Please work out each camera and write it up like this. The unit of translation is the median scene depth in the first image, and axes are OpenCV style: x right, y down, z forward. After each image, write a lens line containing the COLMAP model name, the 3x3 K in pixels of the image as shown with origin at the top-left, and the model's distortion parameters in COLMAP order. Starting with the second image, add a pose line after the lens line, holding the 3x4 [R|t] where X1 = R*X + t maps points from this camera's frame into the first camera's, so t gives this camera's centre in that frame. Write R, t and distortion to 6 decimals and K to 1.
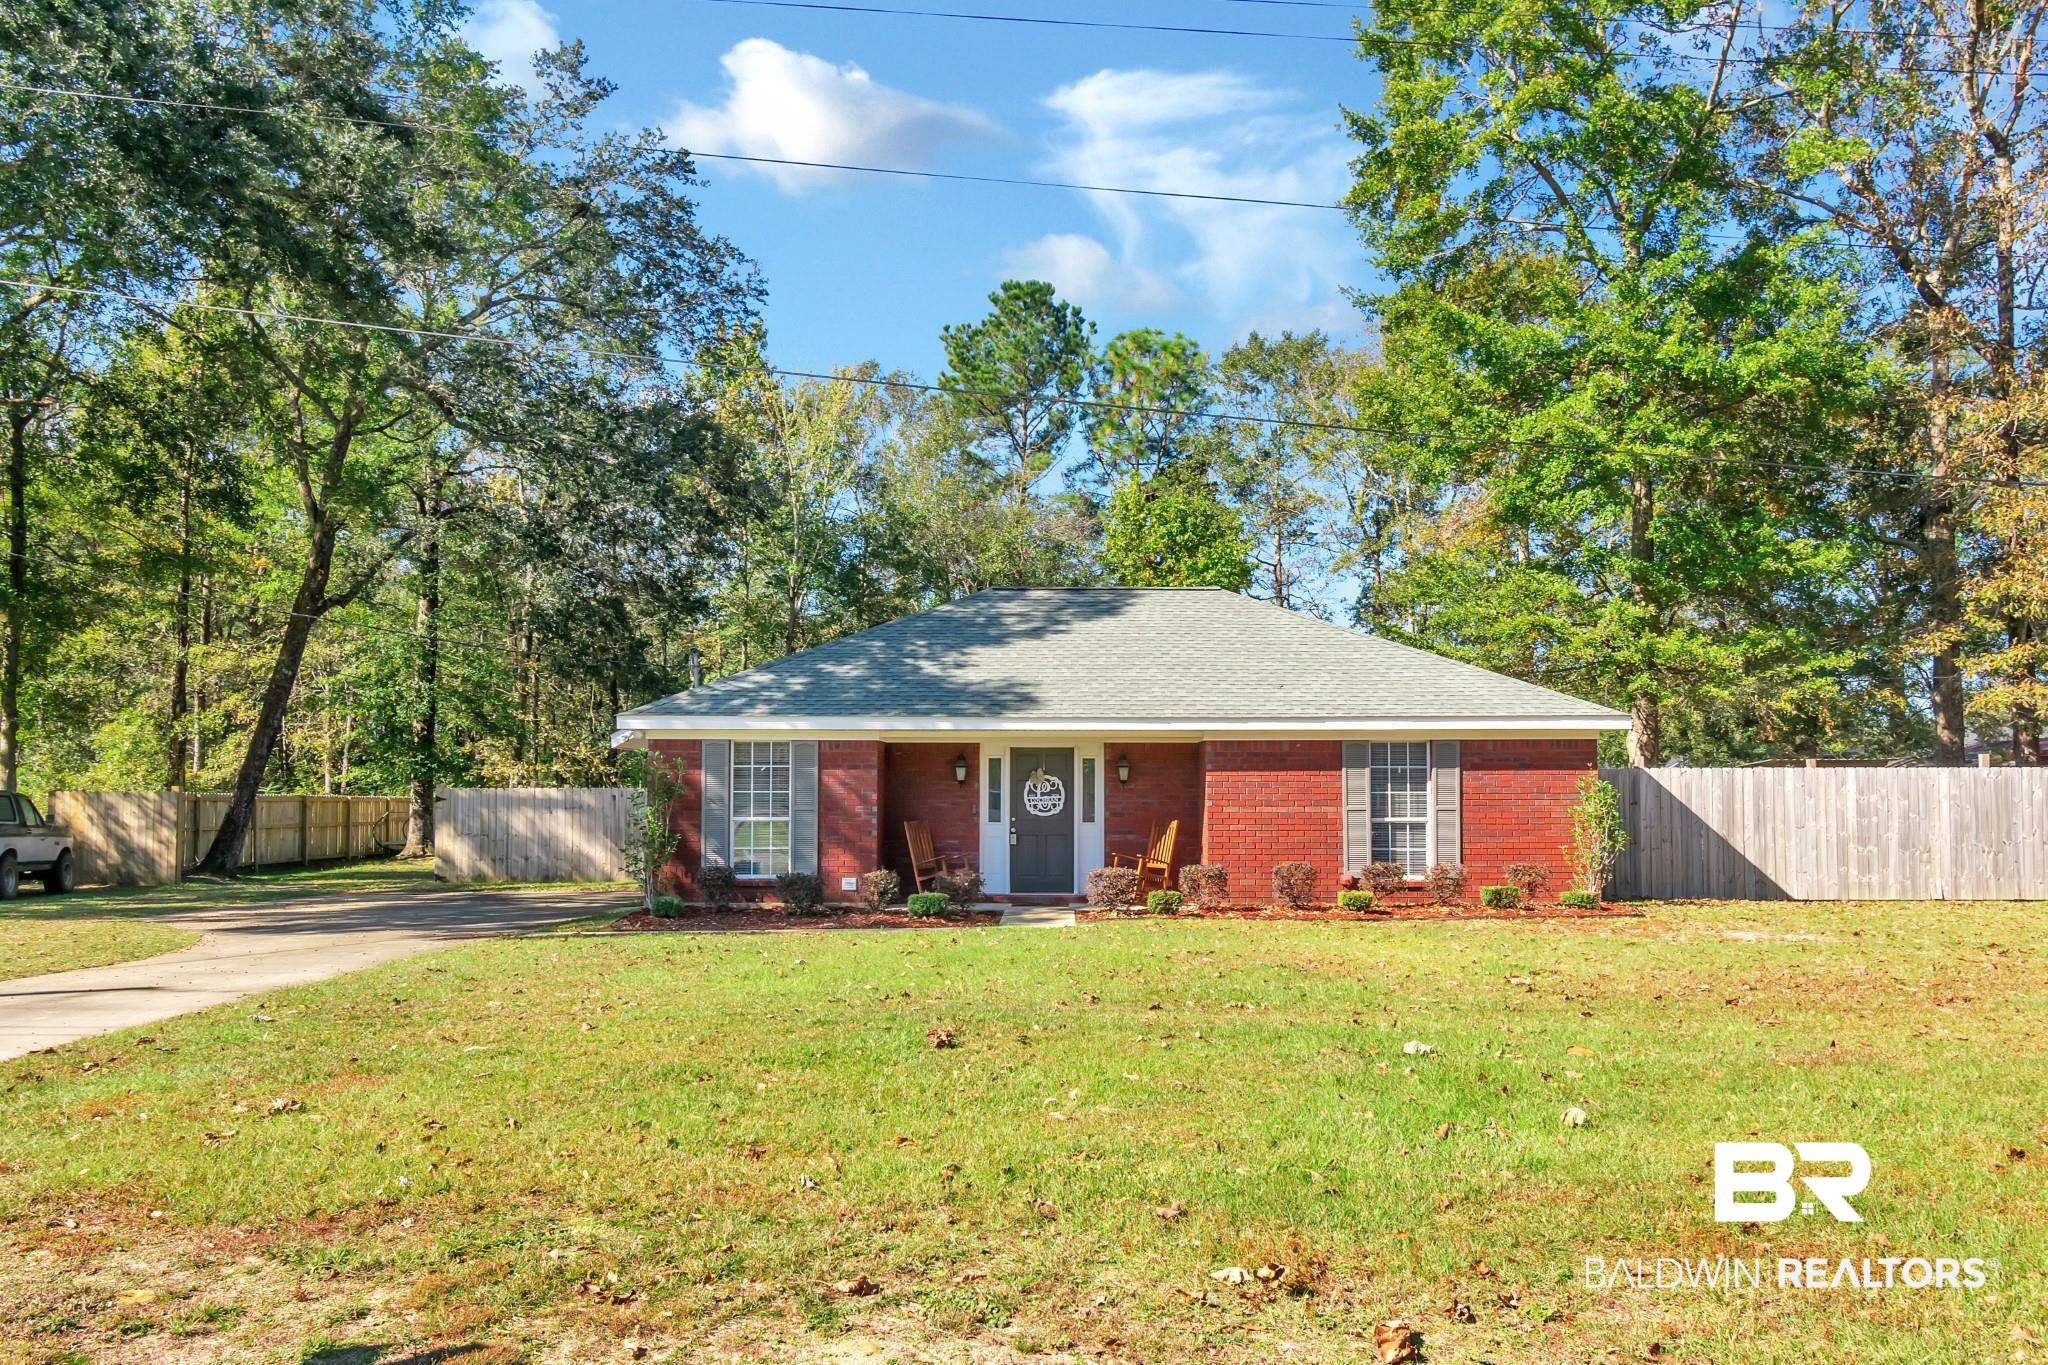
lens RADIAL K [[1454.4, 0, 1024.0], [0, 1454.4, 682.5], [0, 0, 1]] dist [-0.002322, -0.000748]
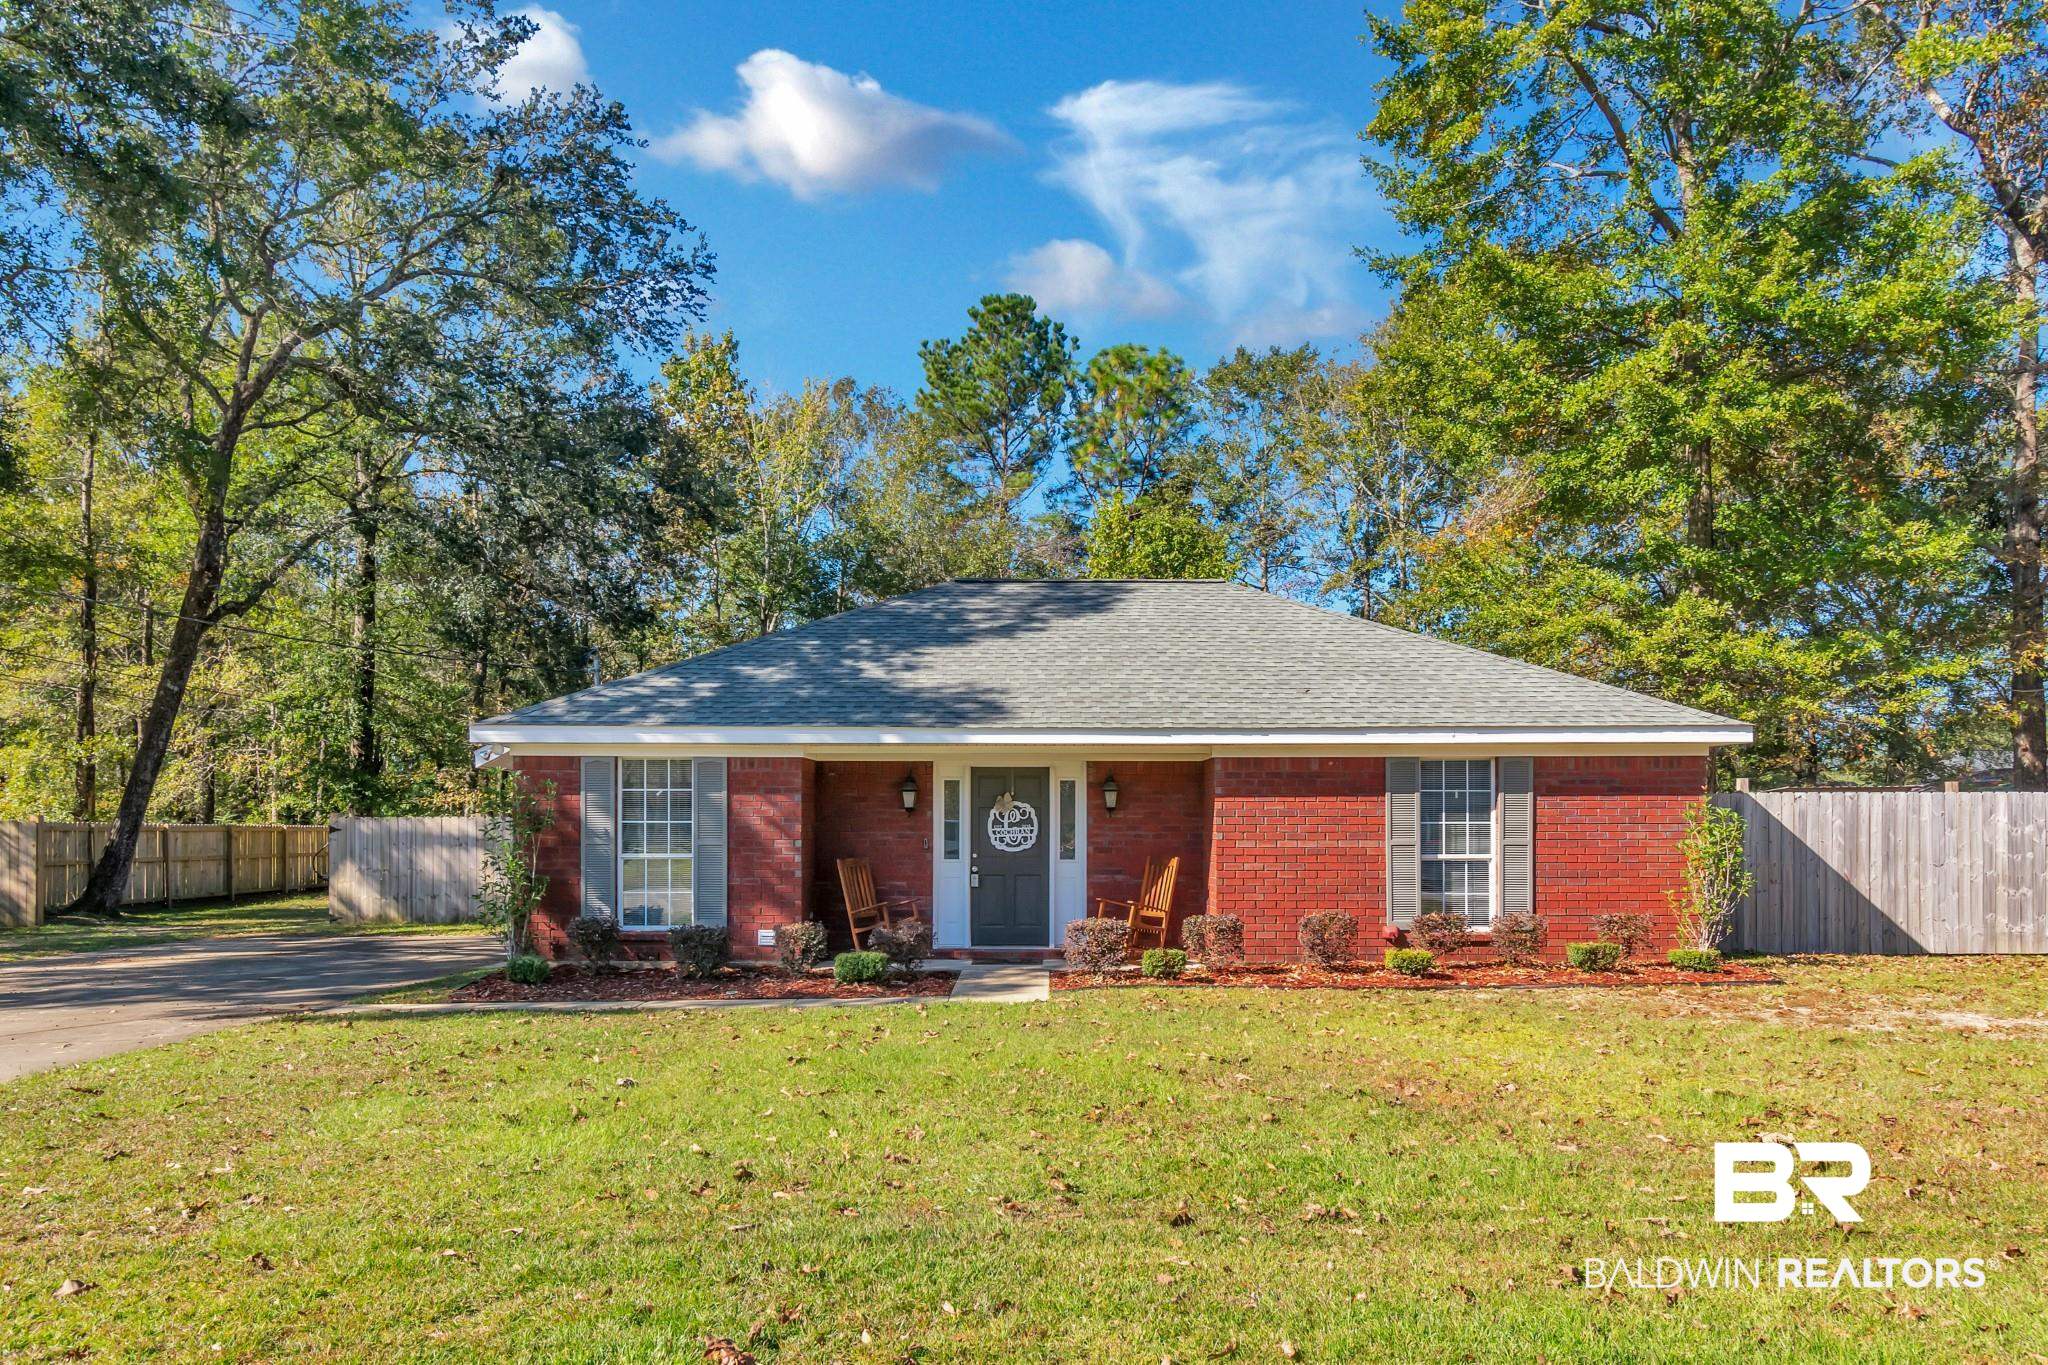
lens RADIAL K [[1421.0, 0, 1024.3], [0, 1421.0, 716.3], [0, 0, 1]] dist [0.001950, -0.000106]
pose [[0.999936, 0.000650, 0.011284, 0.009234], [-0.000672, 0.999998, 0.001984, 0.011997], [-0.011282, -0.001991, 0.999934, 0.169582]]
